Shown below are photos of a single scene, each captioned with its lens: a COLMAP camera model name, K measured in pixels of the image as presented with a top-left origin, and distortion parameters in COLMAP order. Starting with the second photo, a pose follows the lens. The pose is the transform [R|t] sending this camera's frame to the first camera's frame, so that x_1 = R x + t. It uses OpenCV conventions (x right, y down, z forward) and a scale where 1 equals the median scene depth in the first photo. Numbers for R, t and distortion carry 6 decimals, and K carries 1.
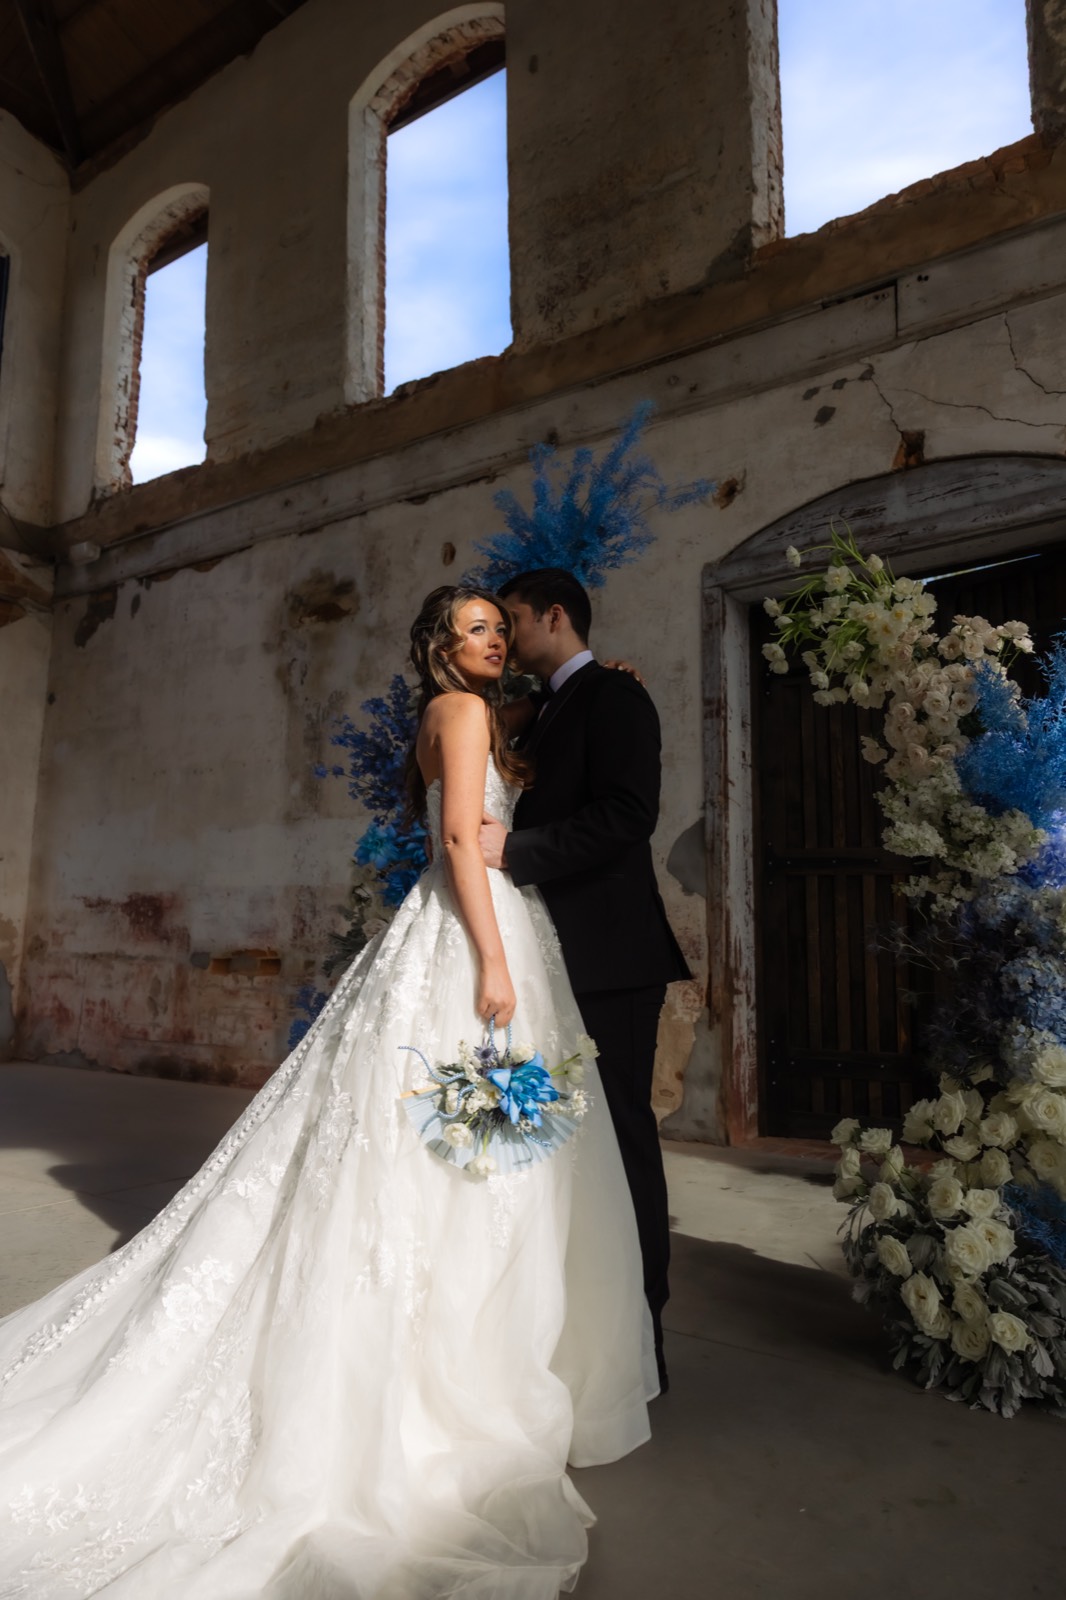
lens RADIAL K [[1070.1, 0, 532.7], [0, 1070.1, 796.5], [0, 0, 1]] dist [-0.003517, 0.000592]
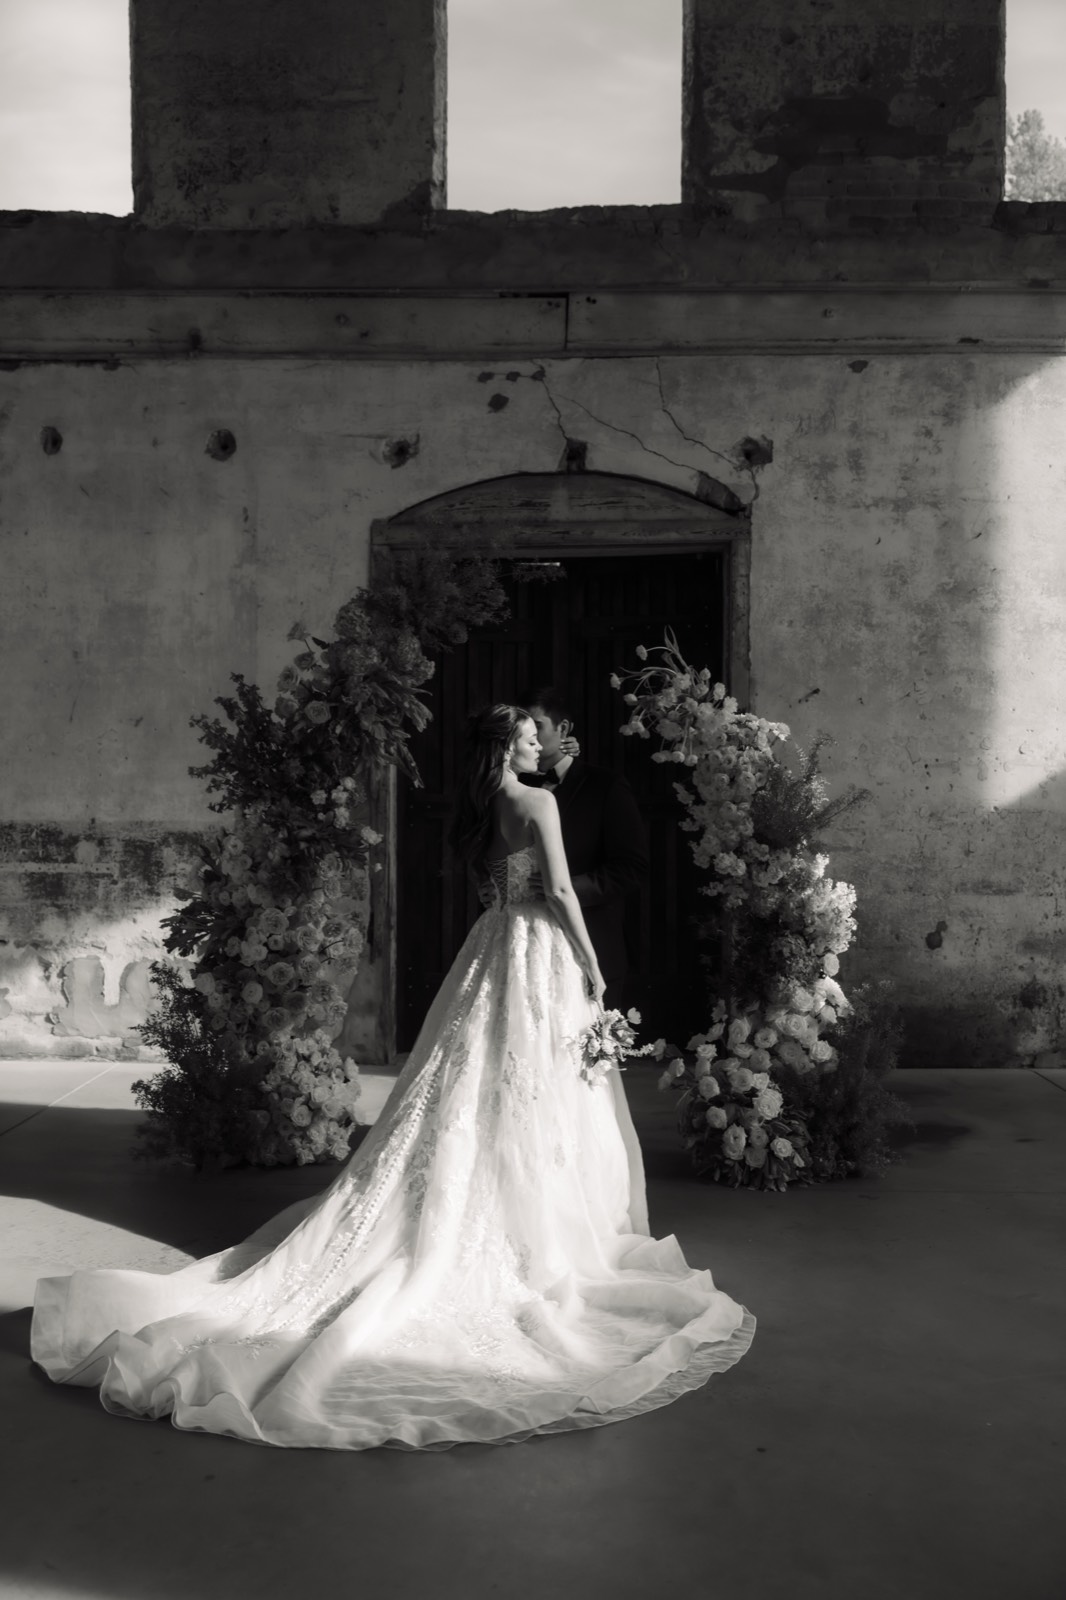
lens RADIAL K [[1425.4, 0, 541.8], [0, 1425.4, 798.6], [0, 0, 1]] dist [-0.024354, 0.031840]
pose [[0.831653, -0.005130, 0.555272, -0.454425], [-0.075037, 0.989748, 0.121529, -0.127128], [-0.550202, -0.142736, 0.822742, -0.247135]]
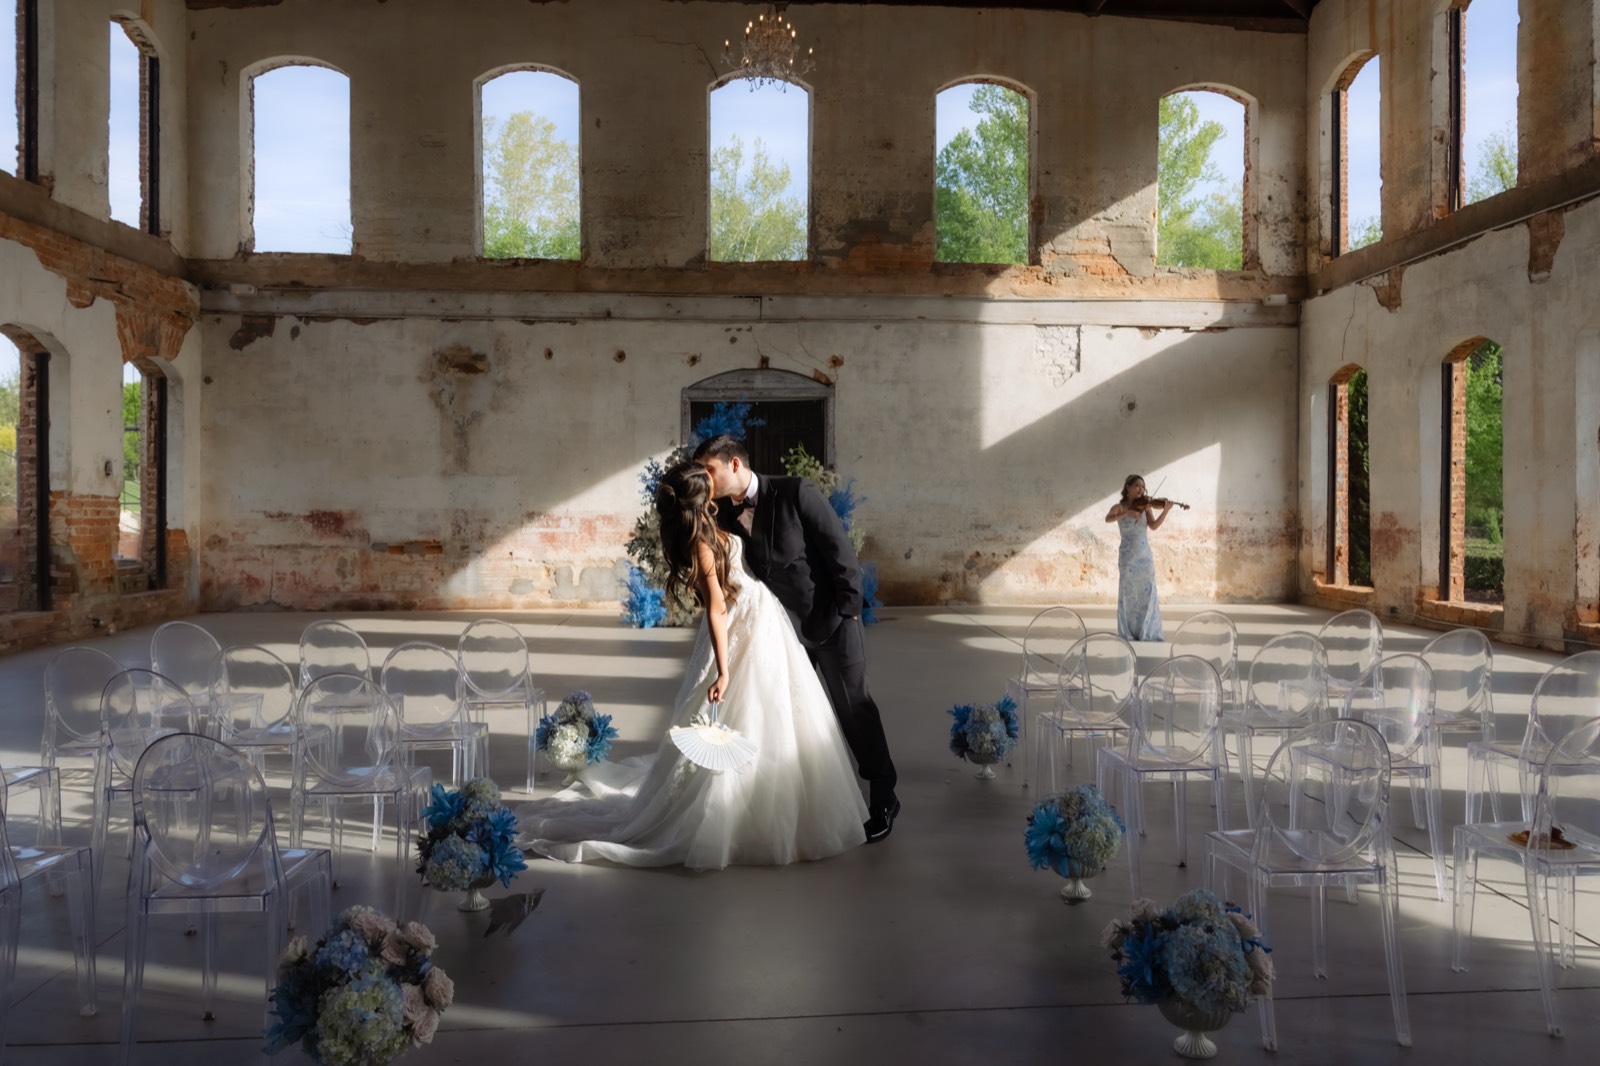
lens RADIAL K [[1159.2, 0, 797.5], [0, 1159.2, 503.1], [0, 0, 1]] dist [-0.011465, 0.018878]
pose [[0.789858, -0.009166, 0.613221, -1.274654], [-0.077951, 0.990278, 0.115207, -0.276272], [-0.608315, -0.138799, 0.781465, -1.310162]]
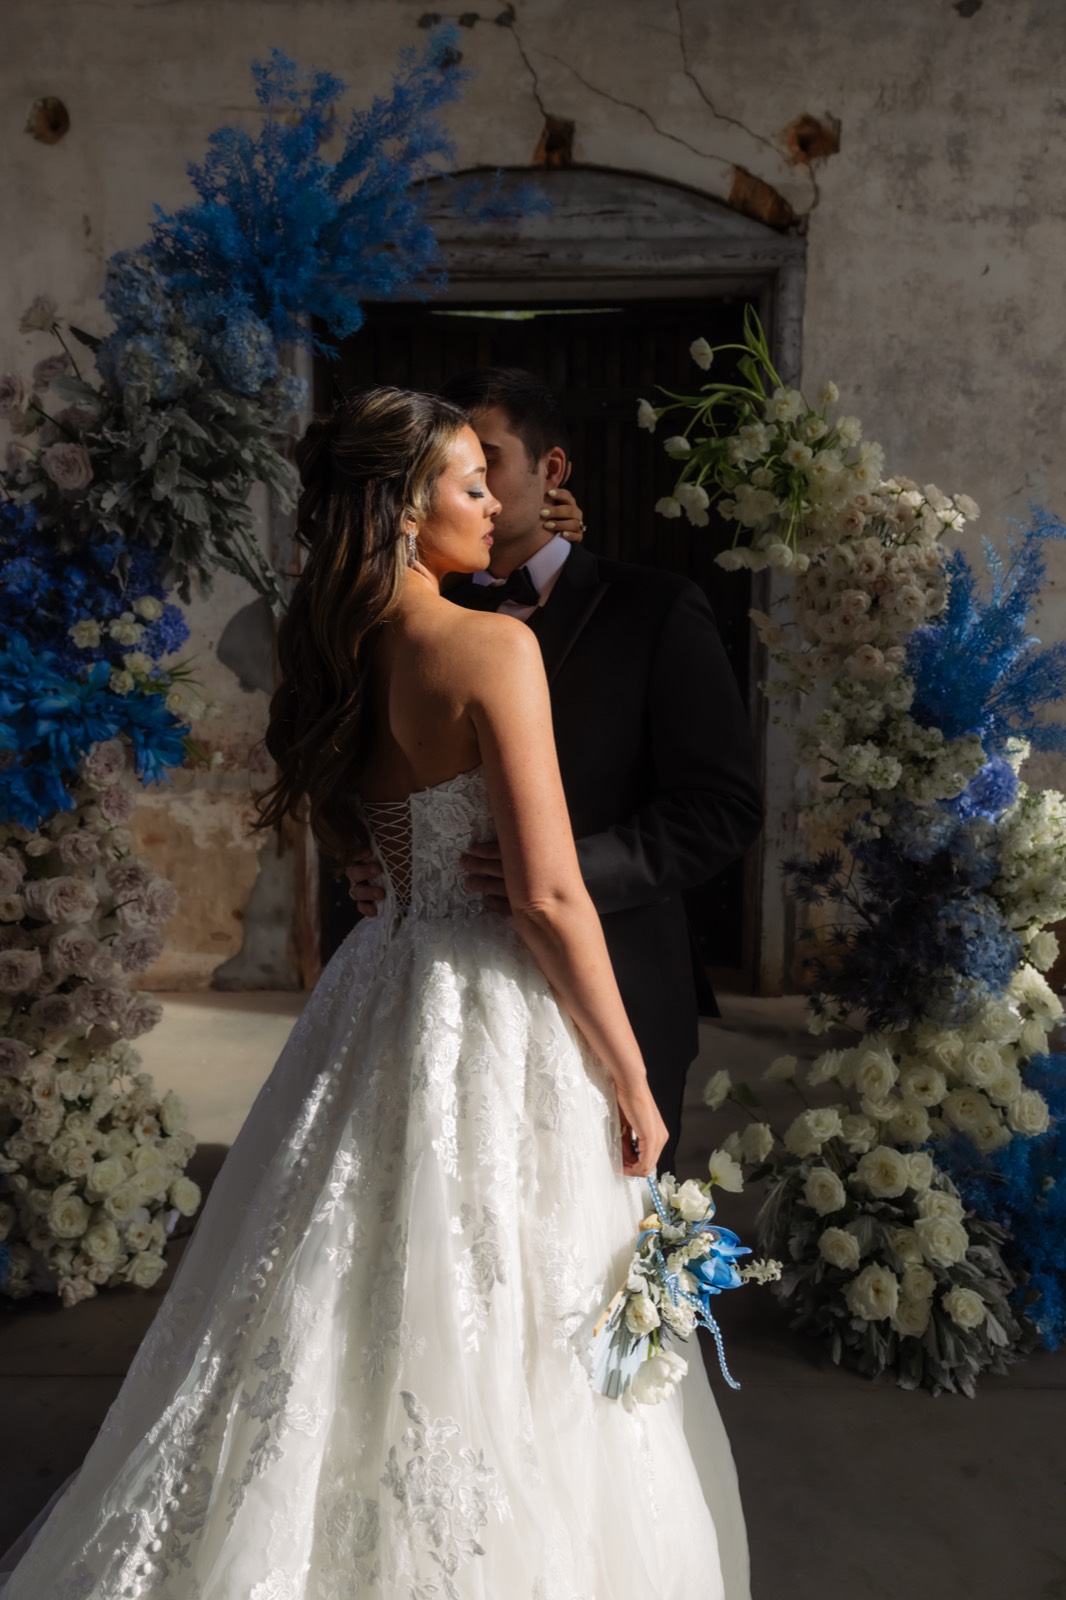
lens RADIAL K [[1159.2, 0, 544.8], [0, 1159.2, 750.6], [0, 0, 1]] dist [-0.011465, 0.018878]
pose [[0.816652, -0.061896, 0.573801, -0.154169], [-0.080978, 0.972107, 0.220113, -0.064077], [-0.571421, -0.226221, 0.788861, 0.193660]]
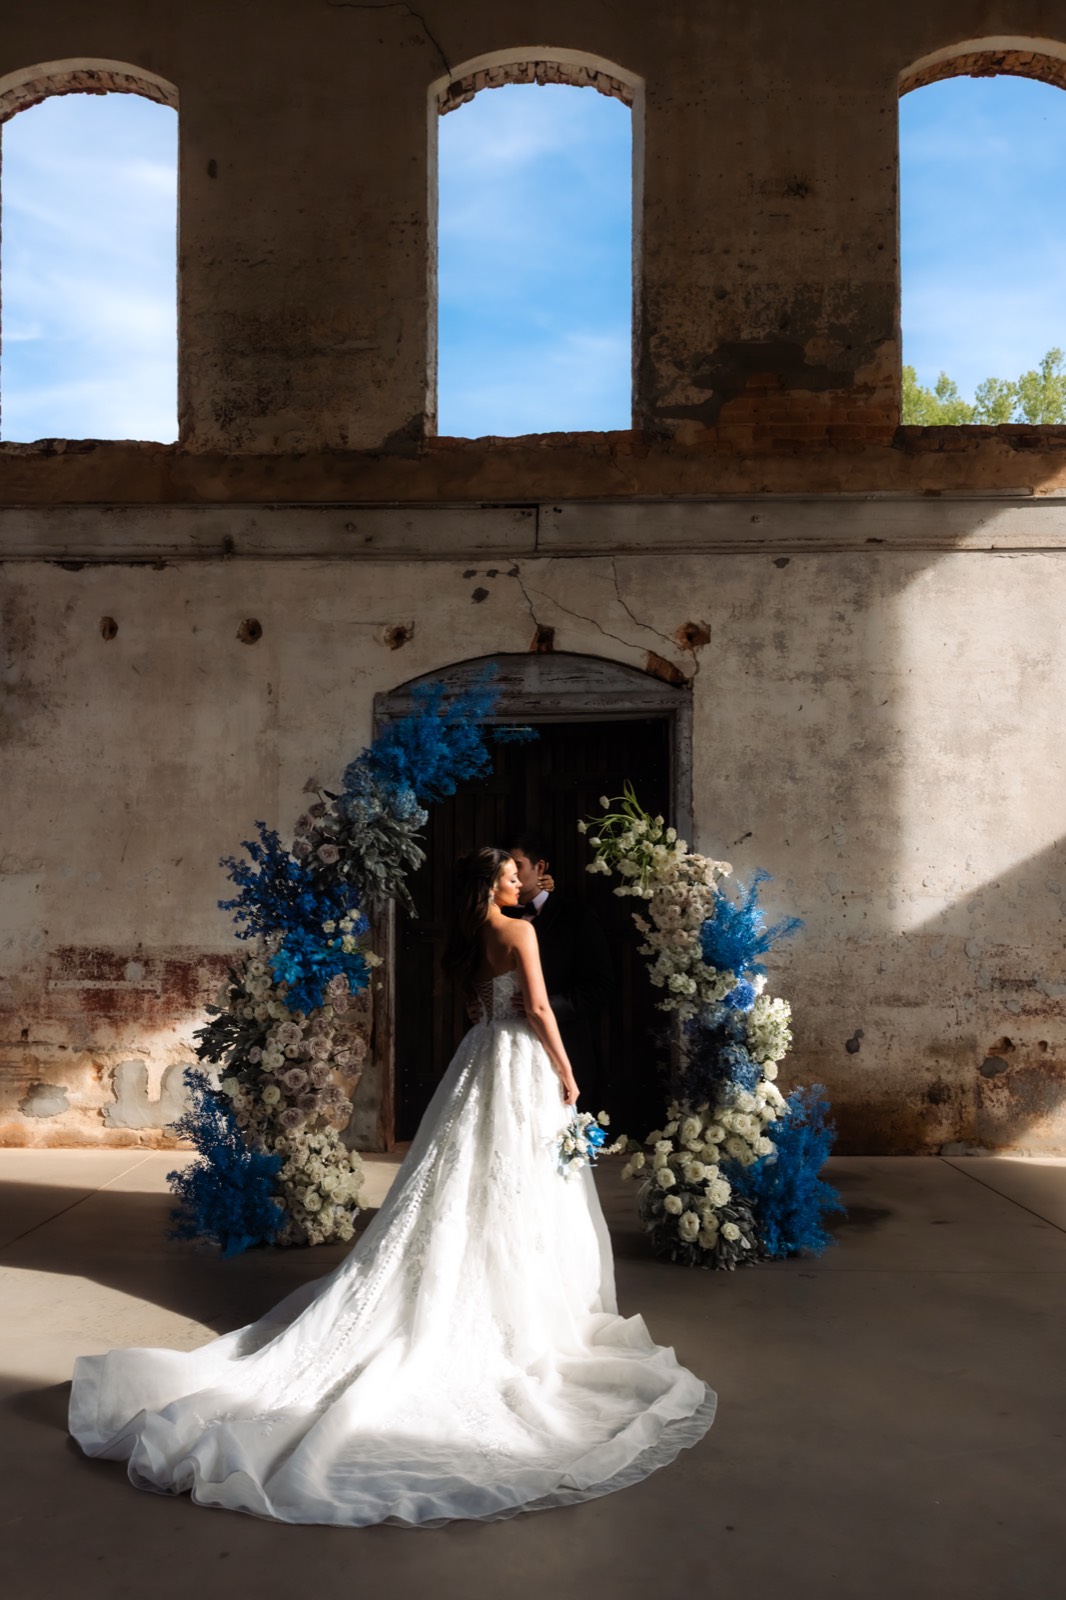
lens RADIAL K [[1159.2, 0, 496.5], [0, 1159.2, 872.0], [0, 0, 1]] dist [-0.011465, 0.018878]
pose [[0.839135, 0.016584, 0.543670, -0.433256], [-0.071197, 0.994284, 0.079559, -0.124748], [-0.539243, -0.105468, 0.835520, -0.204859]]
